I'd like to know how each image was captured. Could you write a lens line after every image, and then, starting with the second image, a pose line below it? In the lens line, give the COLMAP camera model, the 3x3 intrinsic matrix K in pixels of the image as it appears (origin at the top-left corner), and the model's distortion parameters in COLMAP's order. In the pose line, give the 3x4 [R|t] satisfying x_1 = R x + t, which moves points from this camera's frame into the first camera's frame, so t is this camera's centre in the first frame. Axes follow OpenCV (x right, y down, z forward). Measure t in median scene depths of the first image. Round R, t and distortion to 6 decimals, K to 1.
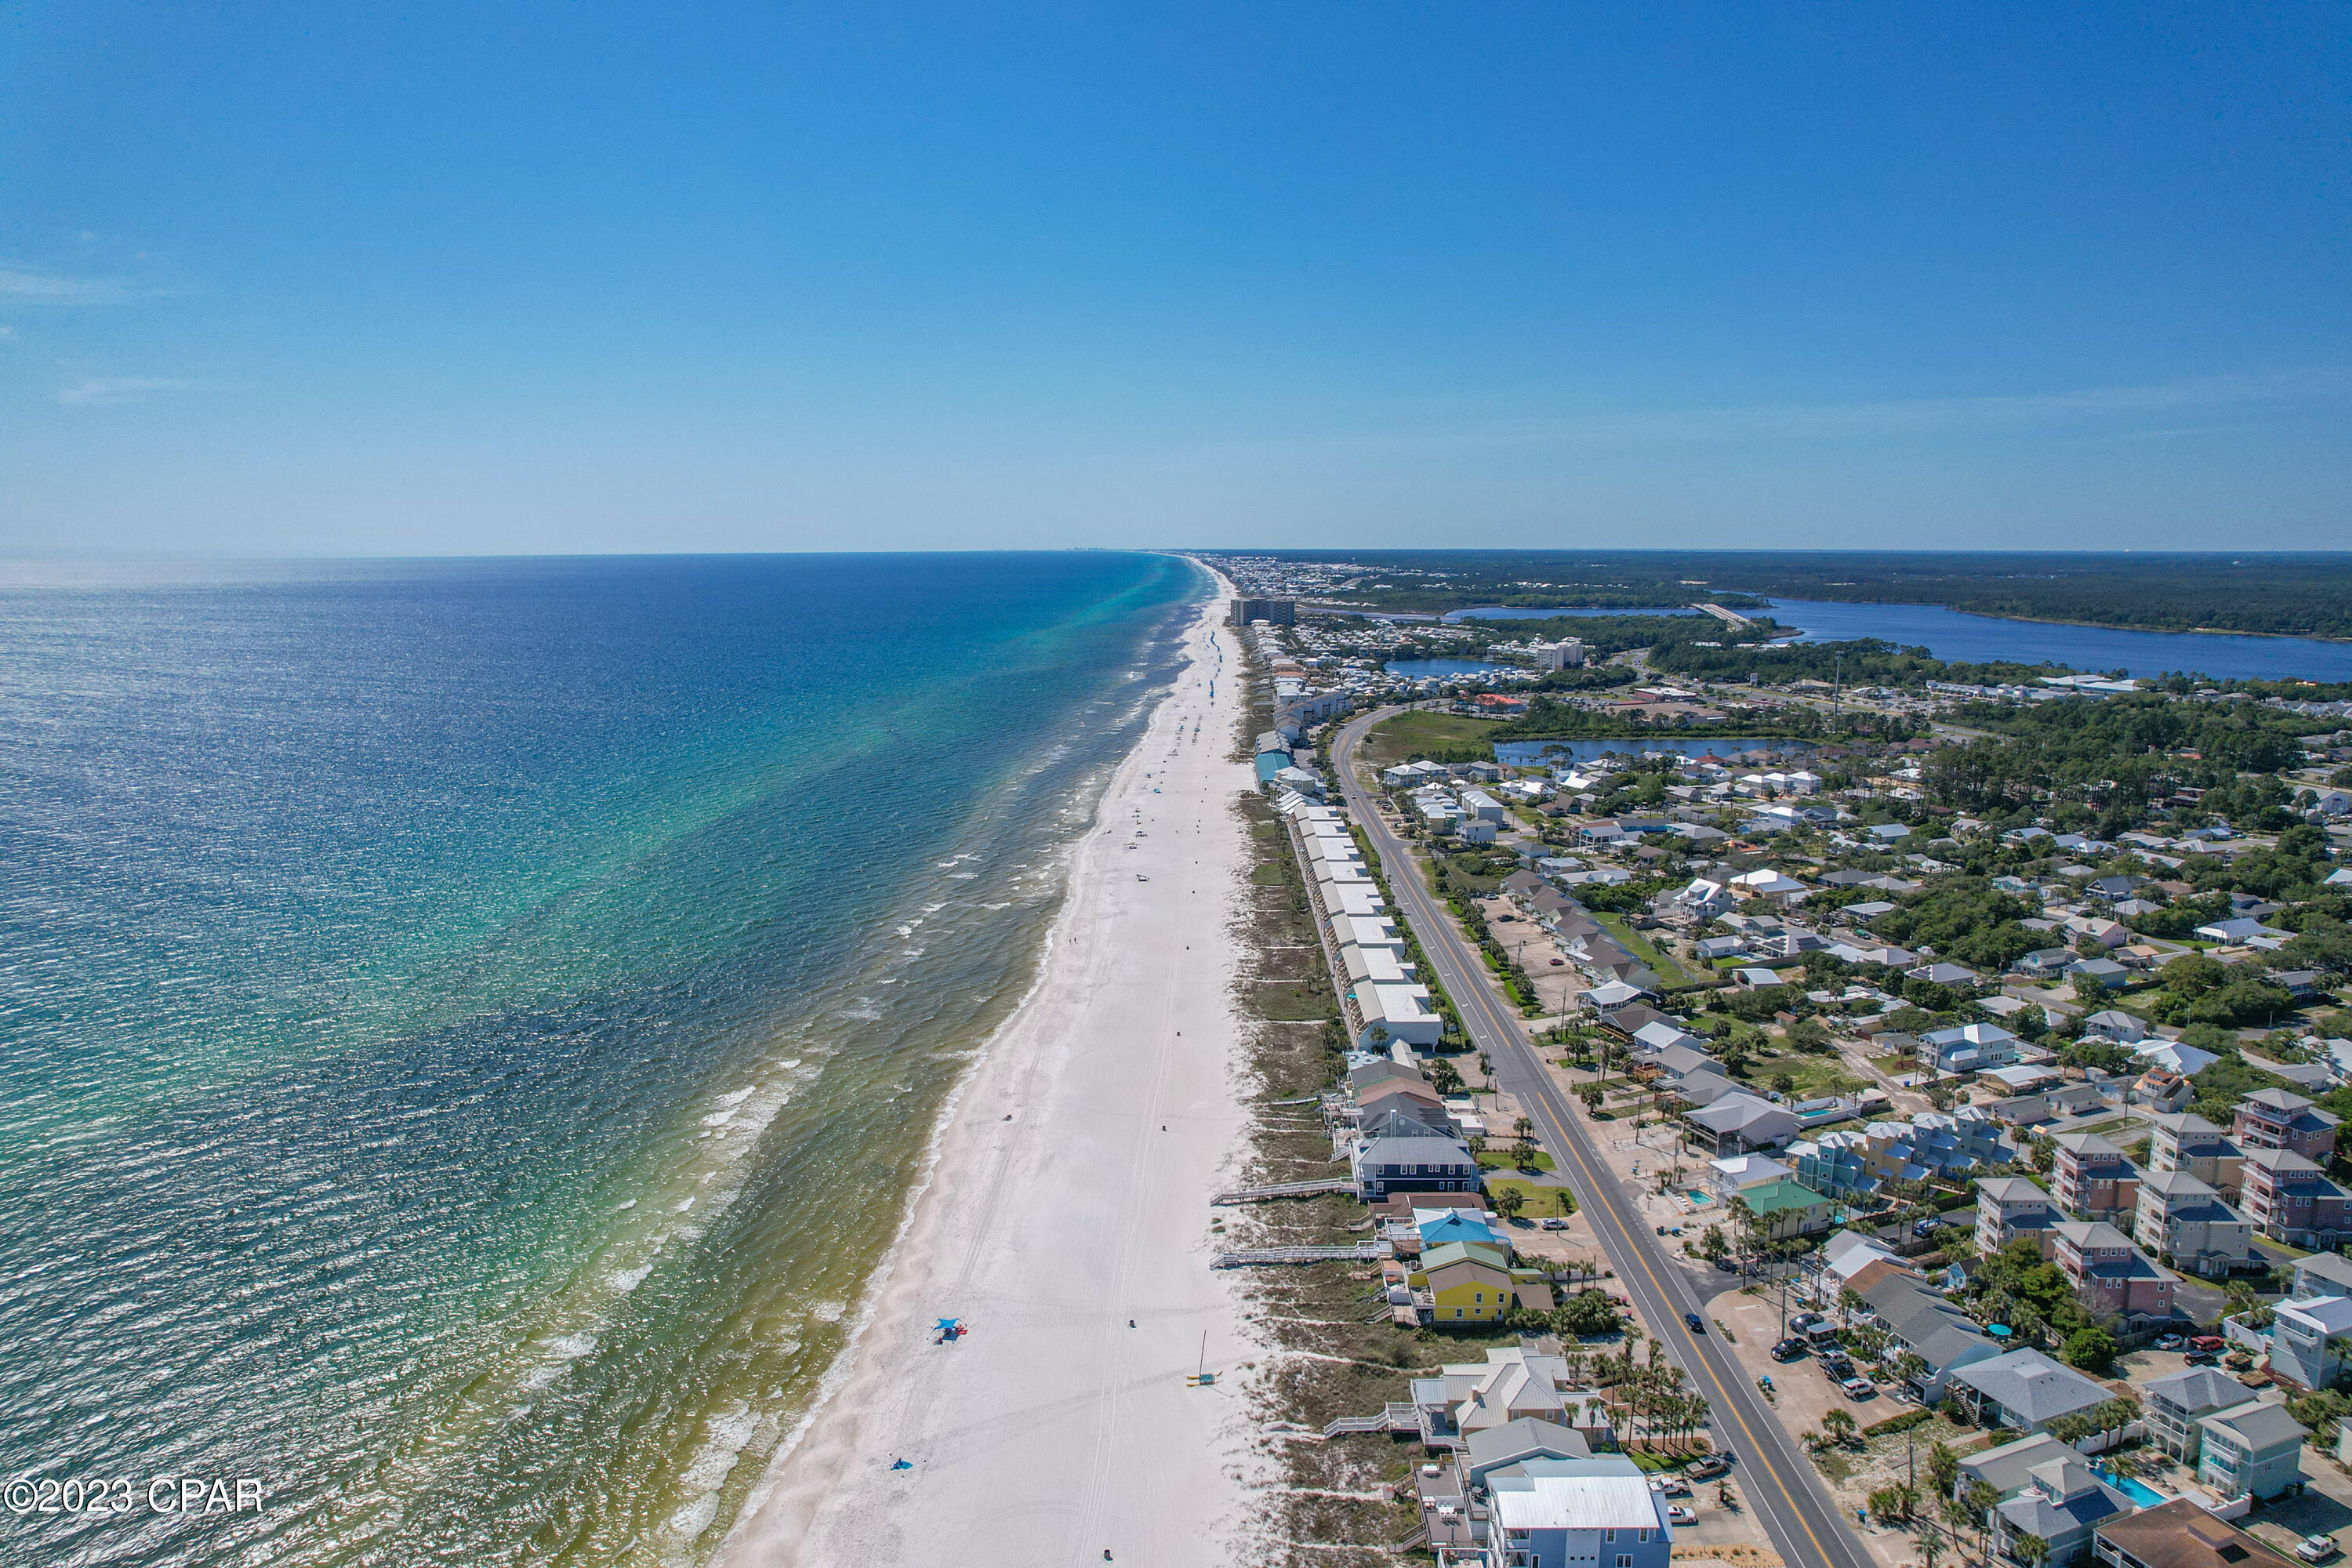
lens RADIAL K [[1496.3, 0, 1191.6], [0, 1496.3, 797.1], [0, 0, 1]] dist [-0.091711, 0.084742]
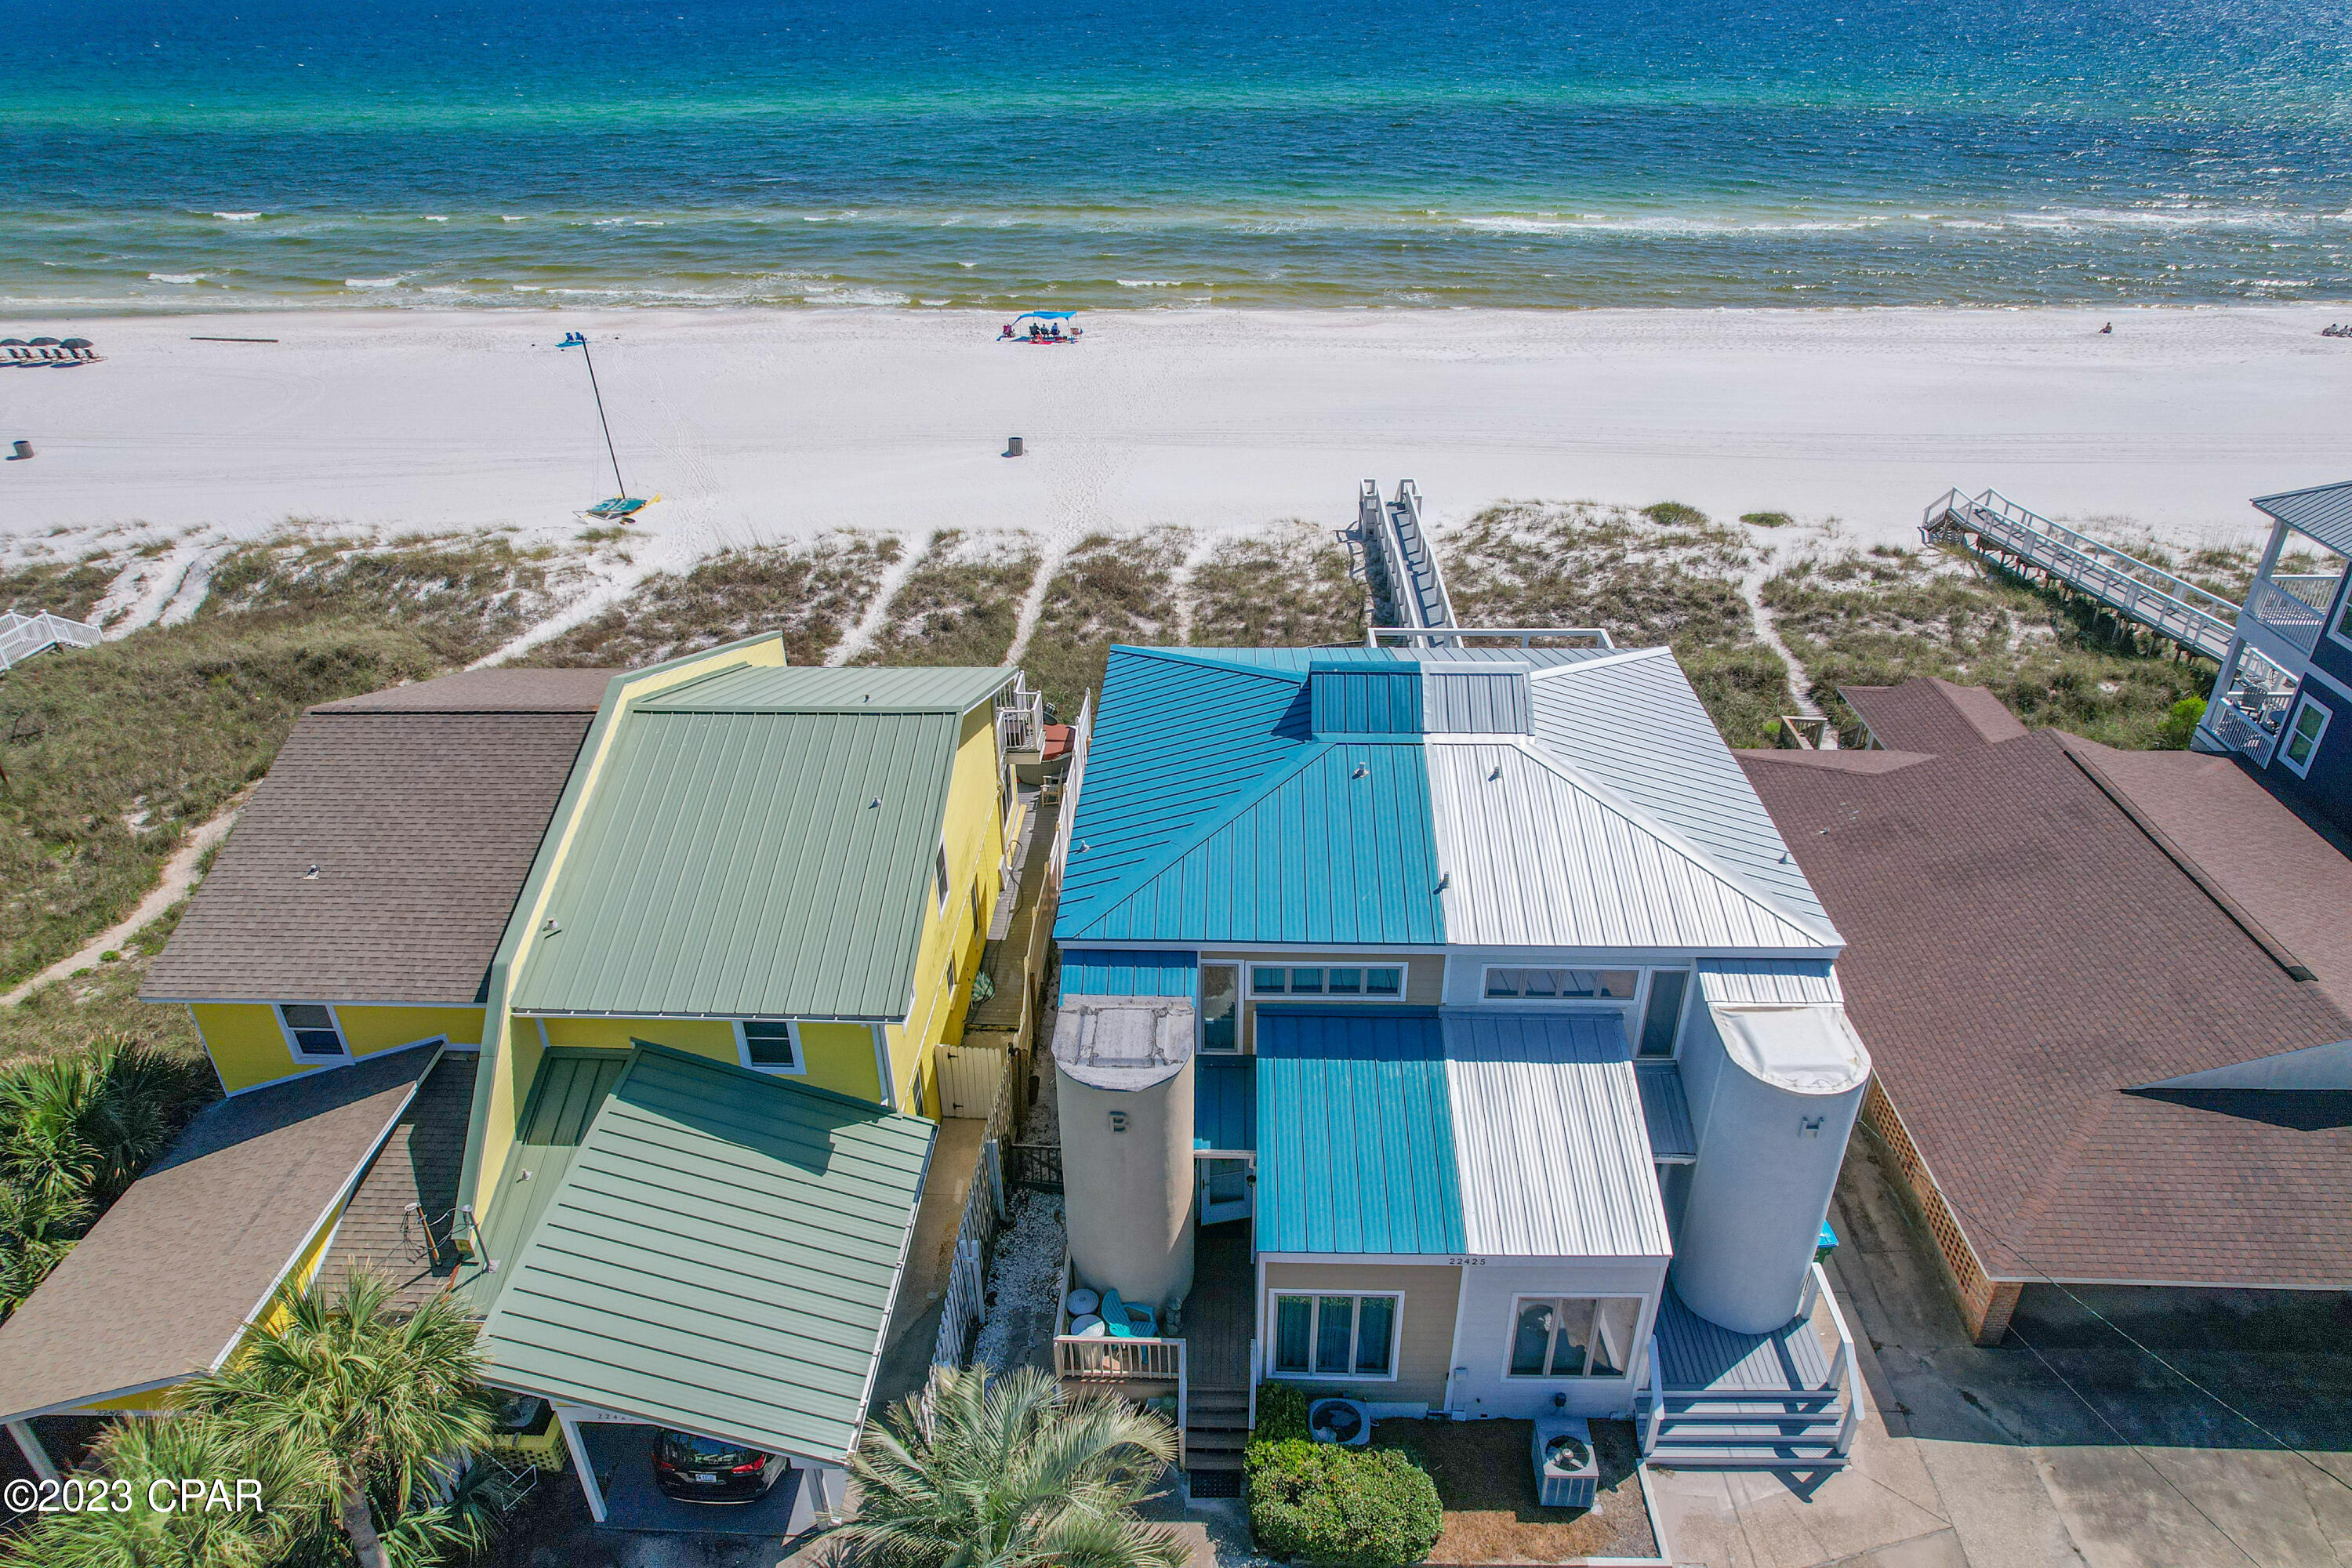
lens RADIAL K [[1499.1, 0, 1189.9], [0, 1499.1, 798.7], [0, 0, 1]] dist [-0.070605, 0.067203]
pose [[-0.031142, 0.498565, -0.866293, 0.244566], [-0.158100, 0.853345, 0.496797, 0.211890], [0.986932, 0.152432, 0.052248, 0.873703]]
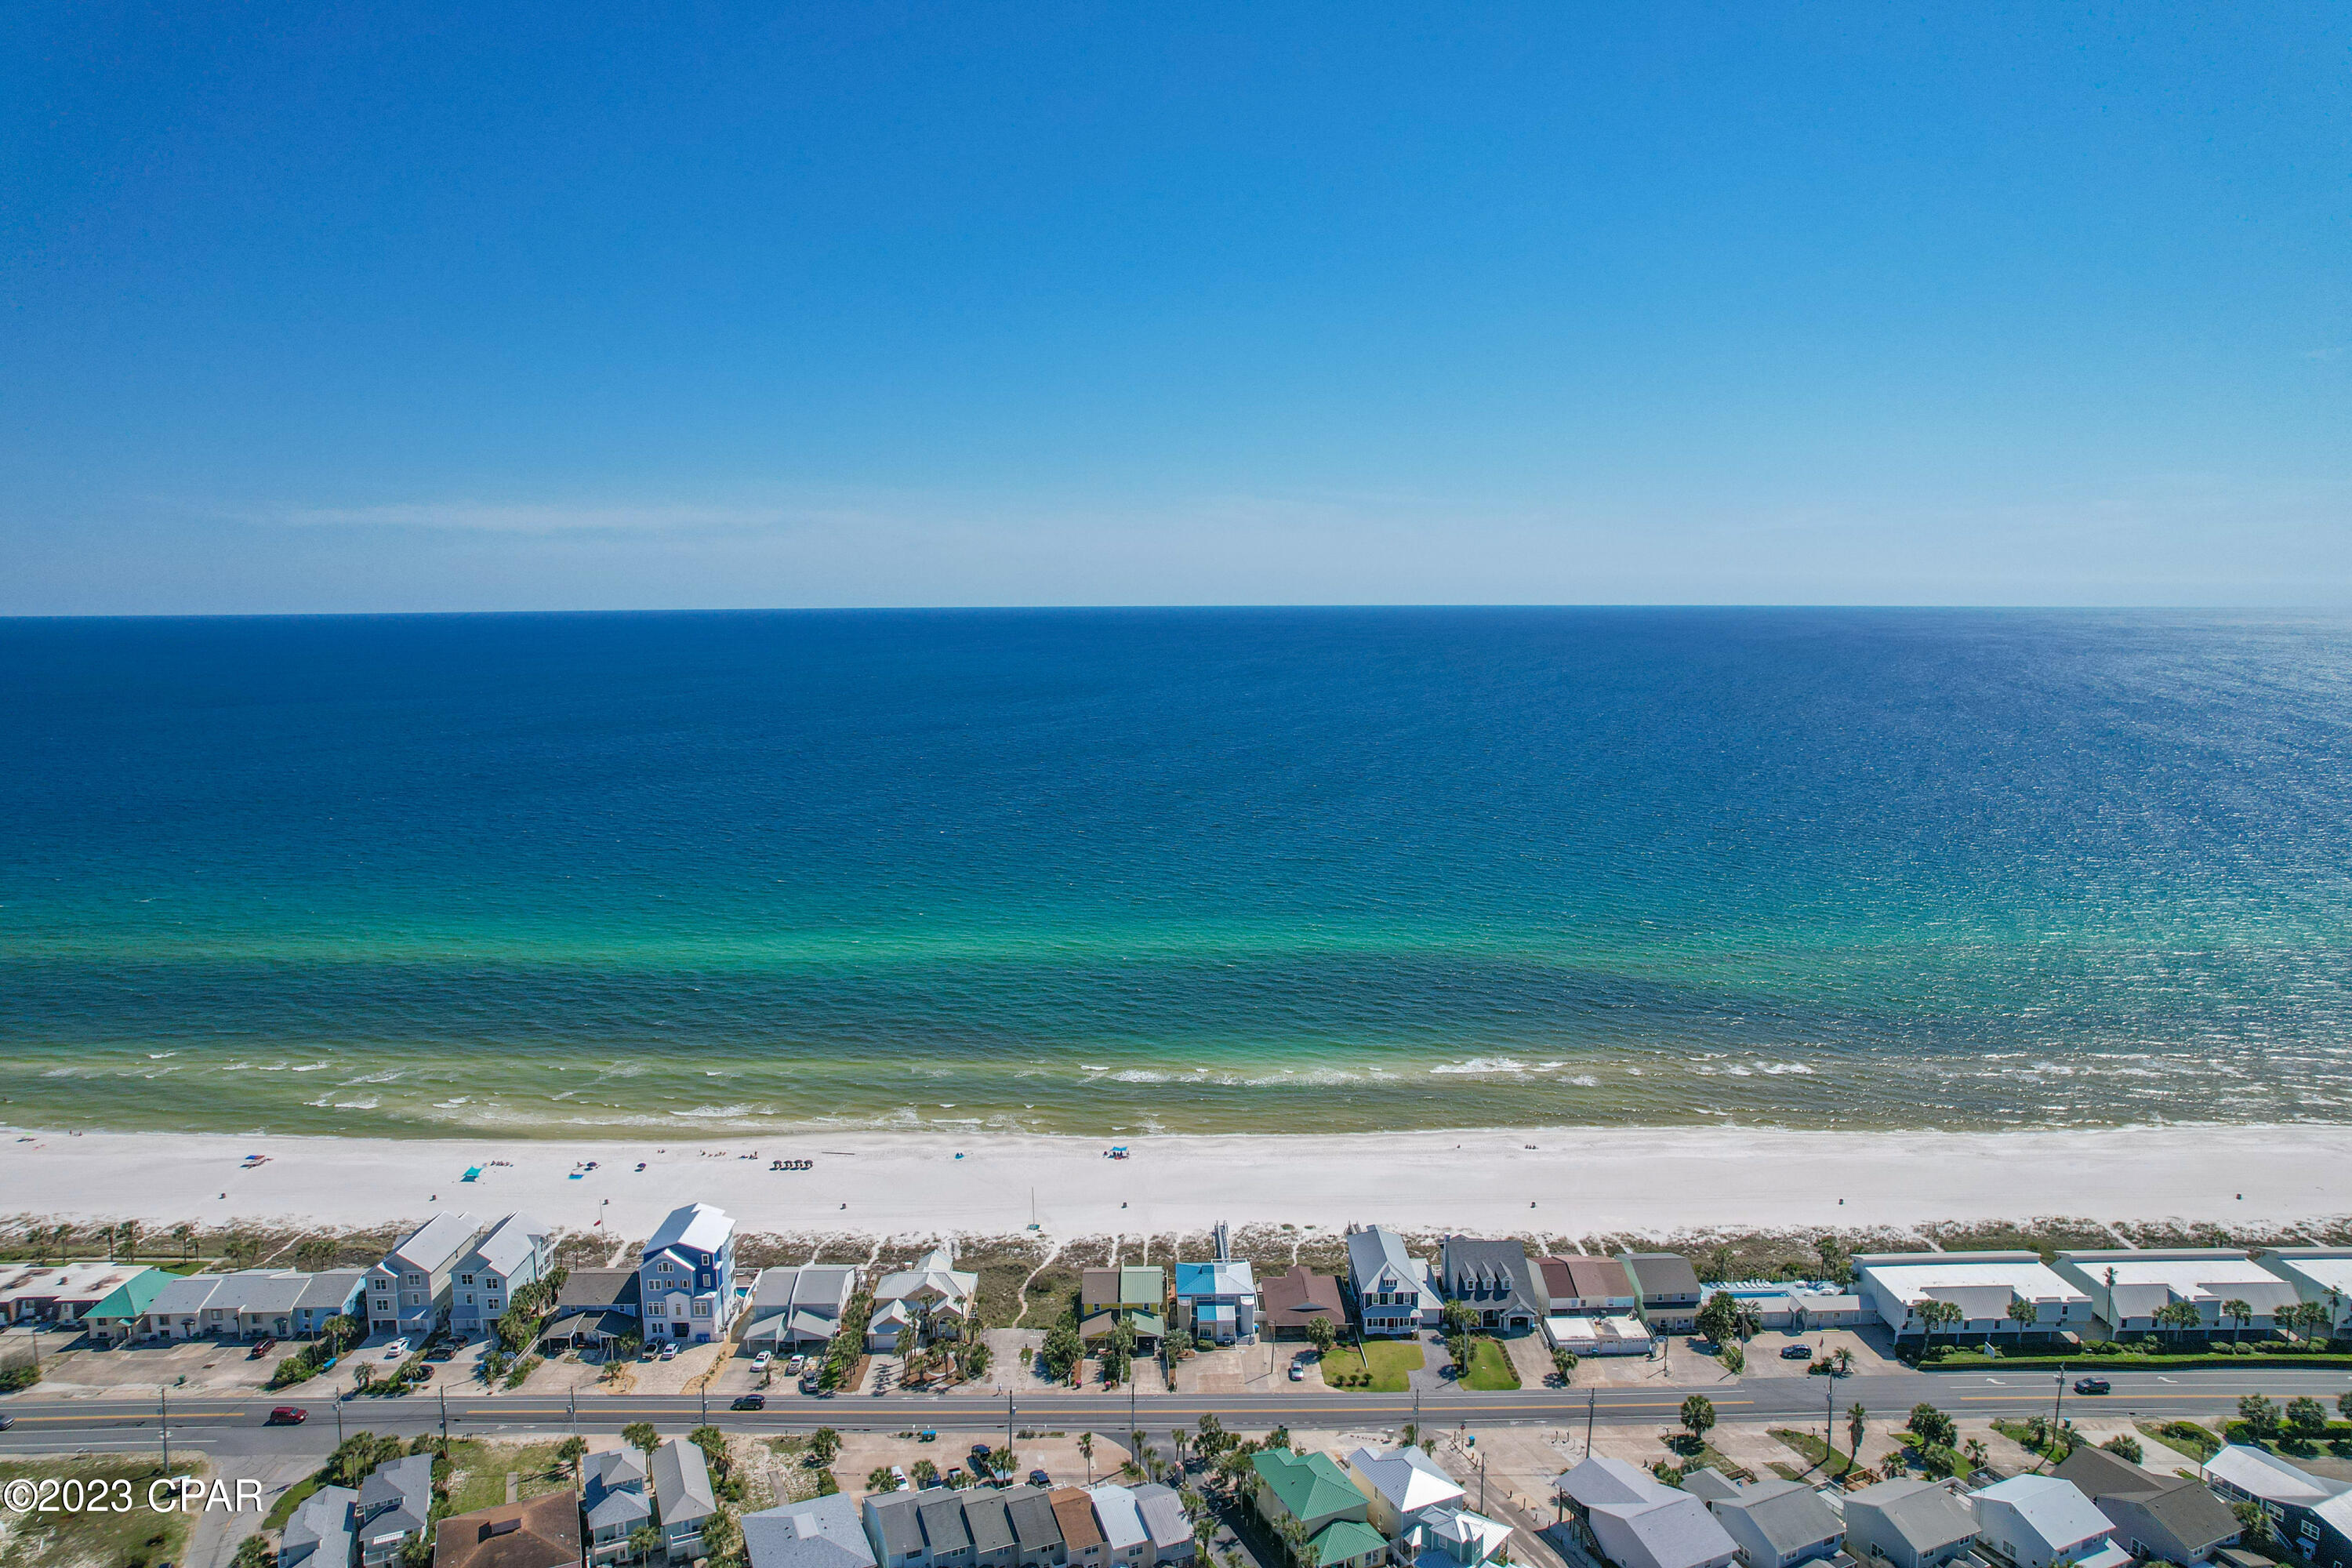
lens RADIAL K [[1496.3, 0, 1191.6], [0, 1496.3, 797.1], [0, 0, 1]] dist [-0.091711, 0.084742]
pose [[0.031952, 0.132363, -0.990686, 0.975833], [-0.168216, 0.977765, 0.125211, -0.122719], [0.985232, 0.162649, 0.053507, 0.788634]]
